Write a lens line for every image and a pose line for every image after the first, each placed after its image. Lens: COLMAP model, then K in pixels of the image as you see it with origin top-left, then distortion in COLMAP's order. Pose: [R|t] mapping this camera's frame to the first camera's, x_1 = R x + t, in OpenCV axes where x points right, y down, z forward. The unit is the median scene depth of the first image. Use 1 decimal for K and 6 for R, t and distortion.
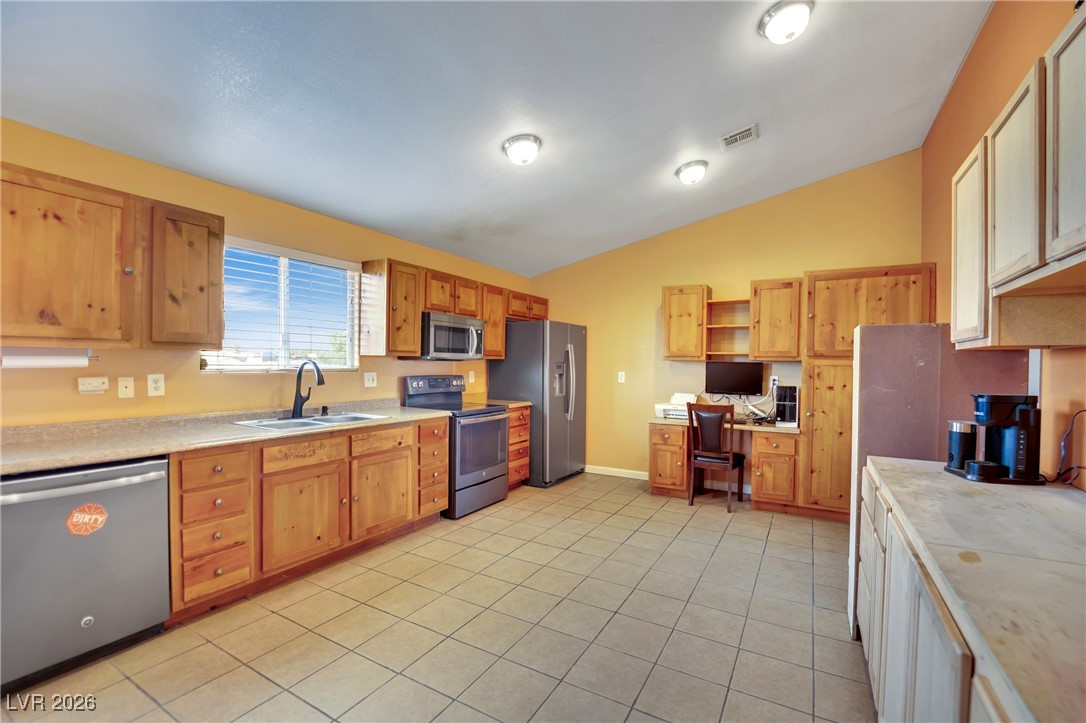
lens RADIAL K [[458.4, 0, 526.6], [0, 458.4, 368.7], [0, 0, 1]] dist [-0.015451, -0.000272]
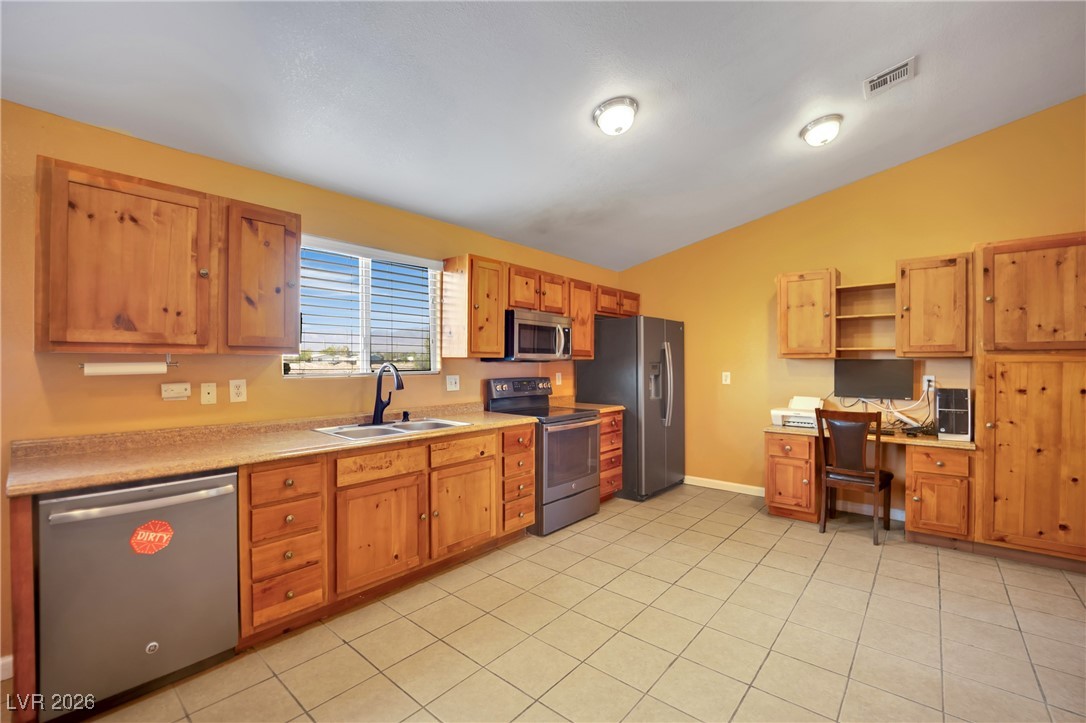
lens RADIAL K [[458.4, 0, 526.6], [0, 458.4, 368.7], [0, 0, 1]] dist [-0.015451, -0.000272]
pose [[0.982928, -0.009638, -0.183738, -0.018655], [0.009426, 0.999954, -0.002028, -0.002643], [0.183749, 0.000261, 0.982973, 0.107579]]
